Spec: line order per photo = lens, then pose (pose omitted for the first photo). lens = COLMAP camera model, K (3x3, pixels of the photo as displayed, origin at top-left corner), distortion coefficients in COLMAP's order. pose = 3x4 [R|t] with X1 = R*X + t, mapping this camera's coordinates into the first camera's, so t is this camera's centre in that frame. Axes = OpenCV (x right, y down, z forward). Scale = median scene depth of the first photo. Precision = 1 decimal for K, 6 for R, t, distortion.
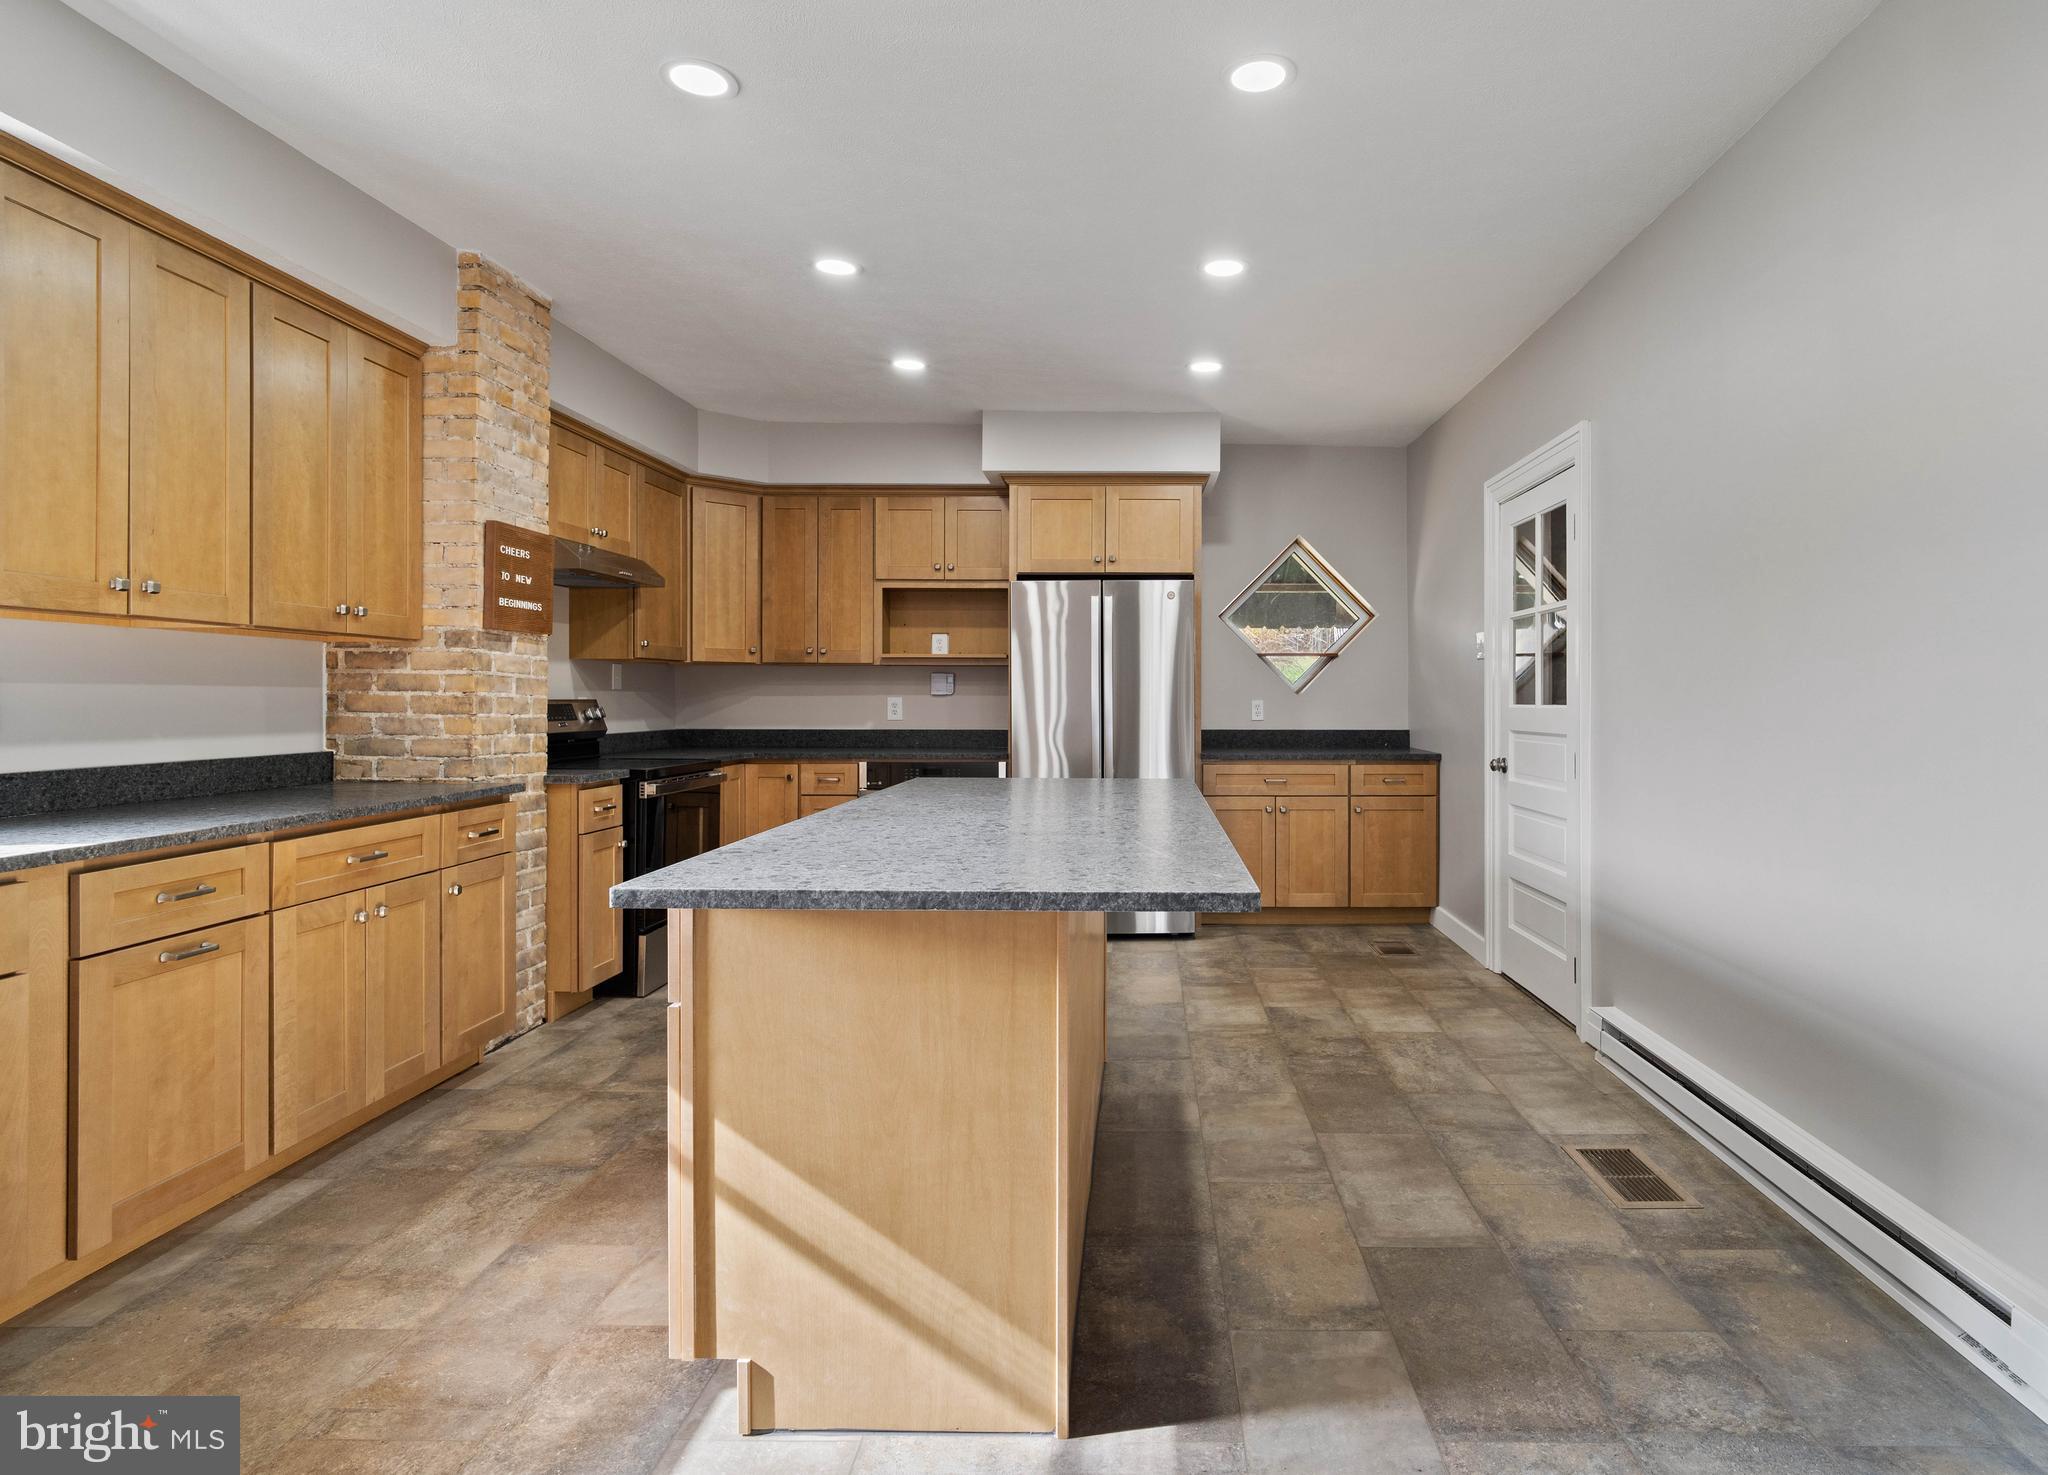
lens RADIAL K [[1086.0, 0, 1149.6], [0, 1086.0, 702.2], [0, 0, 1]] dist [-0.013869, 0.009081]
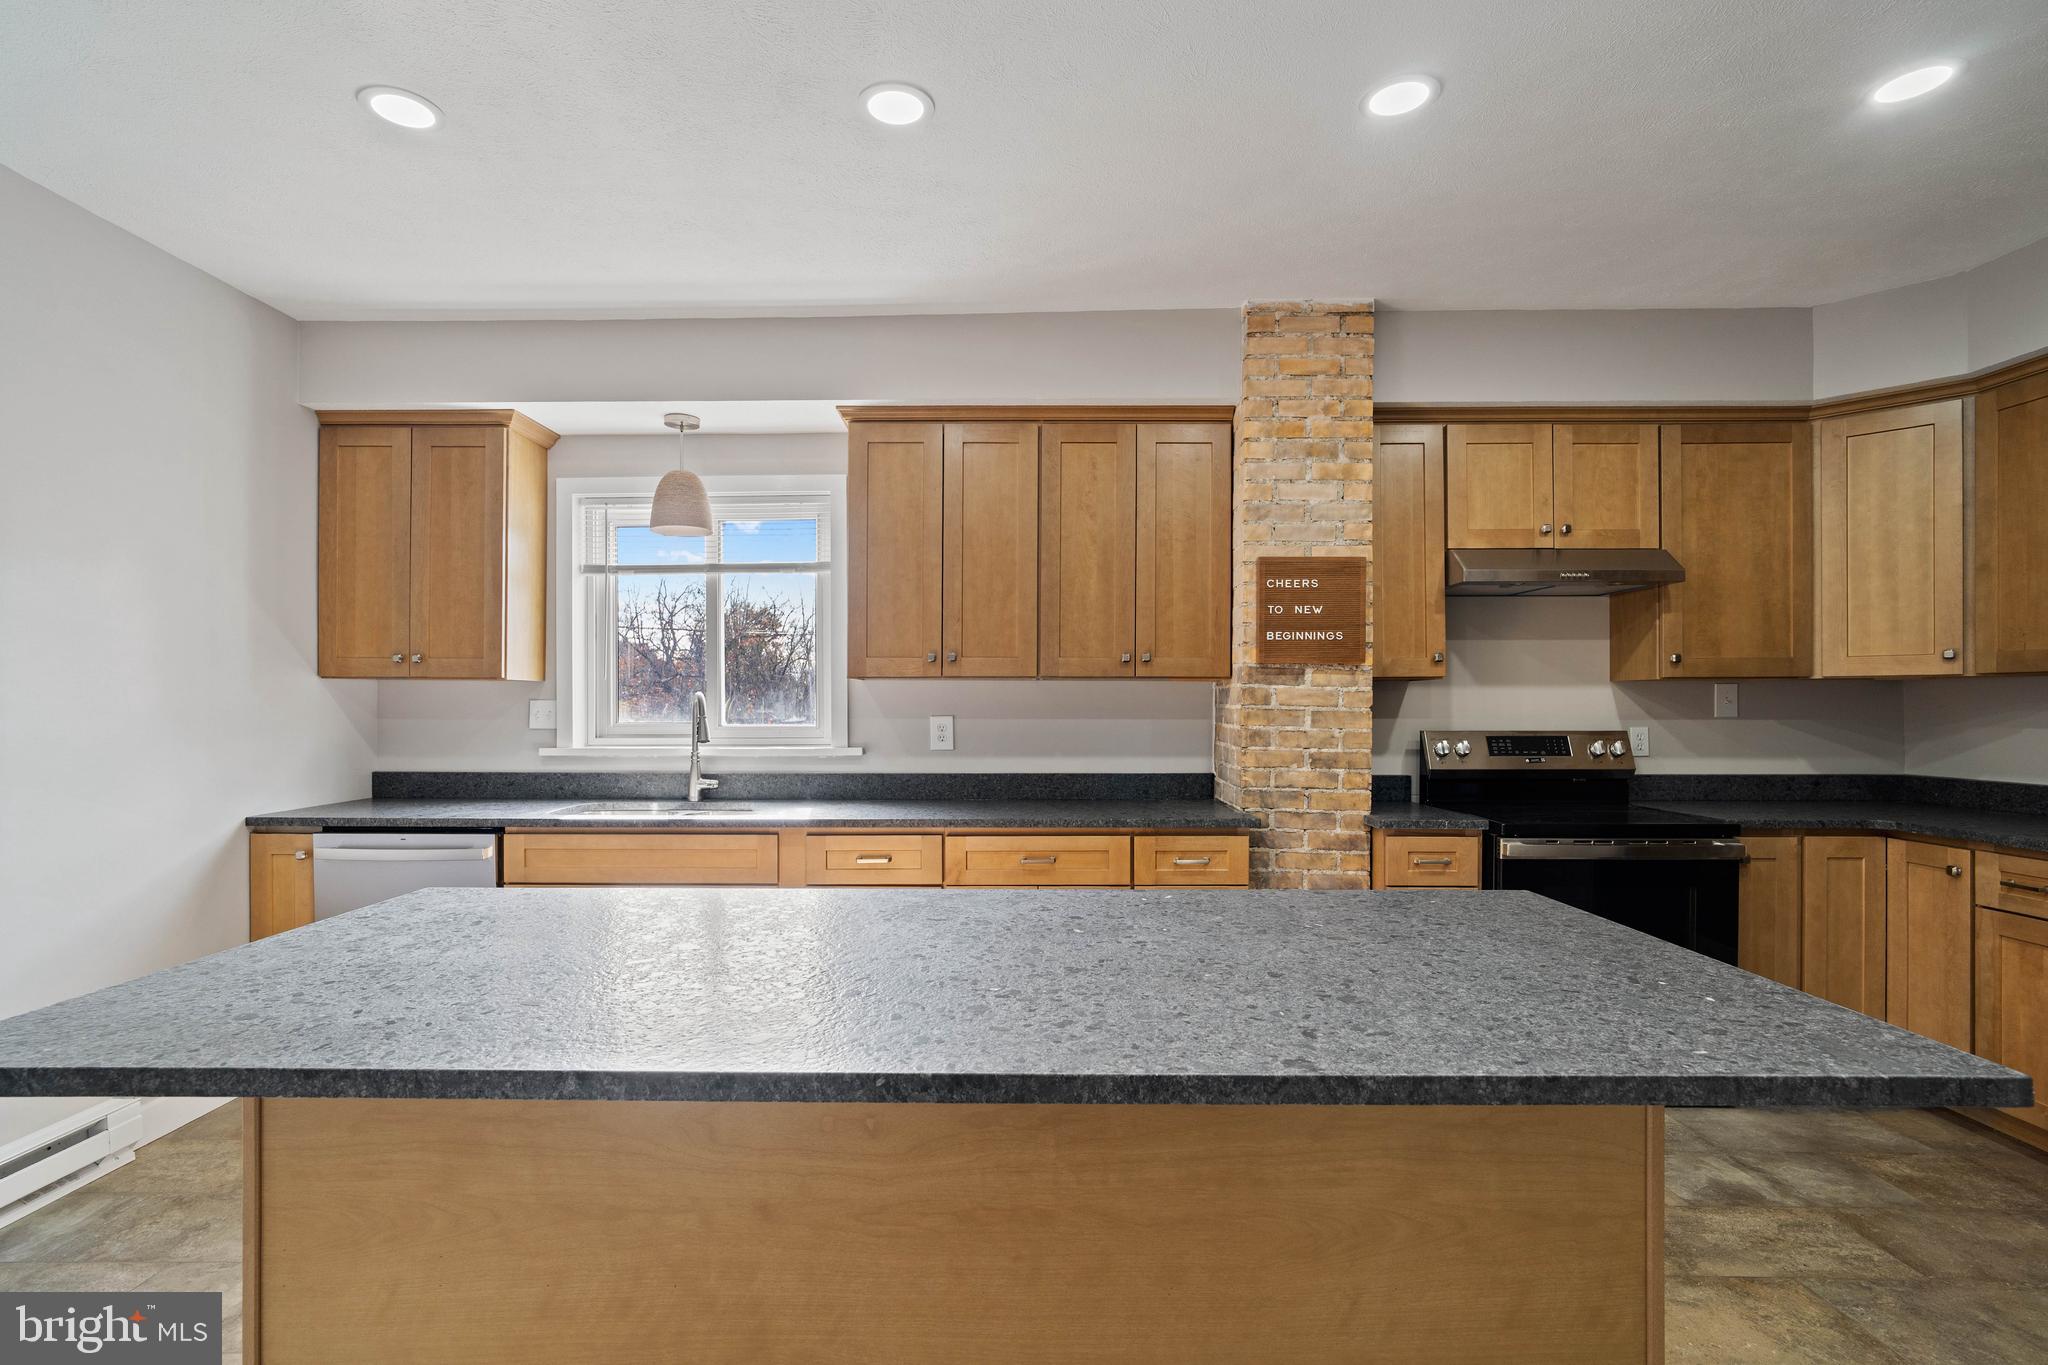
lens RADIAL K [[980.0, 0, 995.6], [0, 980.0, 704.8], [0, 0, 1]] dist [-0.016919, 0.008146]
pose [[-0.022871, -0.001523, -0.999737, 0.312184], [-0.004530, 0.999989, -0.001420, -0.026389], [0.999728, 0.004496, -0.022878, 0.761585]]
